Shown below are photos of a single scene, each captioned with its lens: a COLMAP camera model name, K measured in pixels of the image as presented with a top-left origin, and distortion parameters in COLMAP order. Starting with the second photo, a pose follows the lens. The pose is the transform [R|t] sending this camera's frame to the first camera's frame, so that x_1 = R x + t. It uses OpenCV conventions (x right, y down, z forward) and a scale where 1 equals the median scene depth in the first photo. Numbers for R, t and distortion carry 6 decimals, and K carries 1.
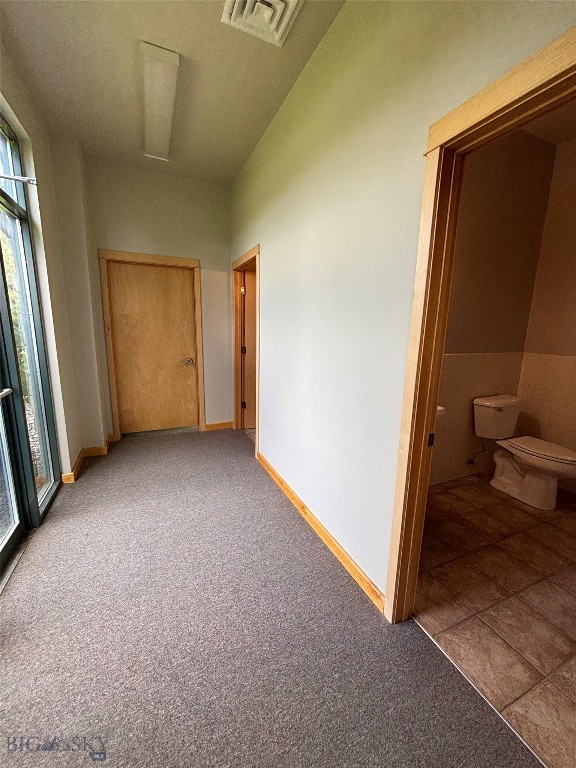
lens RADIAL K [[310.8, 0, 286.2], [0, 310.8, 389.9], [0, 0, 1]] dist [0.002813, -0.000814]
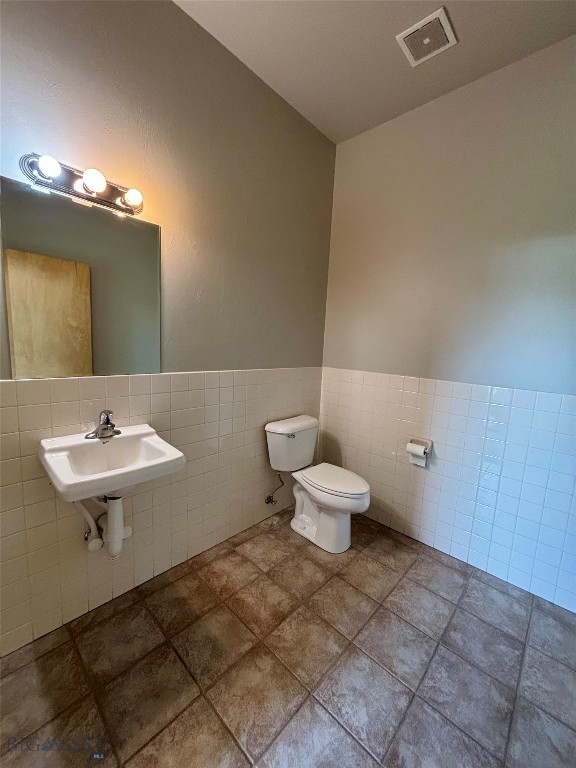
lens RADIAL K [[310.8, 0, 291.2], [0, 310.8, 379.0], [0, 0, 1]] dist [0.002813, -0.000814]
pose [[0.921704, -0.022130, 0.387261, 0.351113], [0.045375, 0.997668, -0.050982, -0.045258], [-0.385230, 0.064562, 0.920559, 0.212795]]
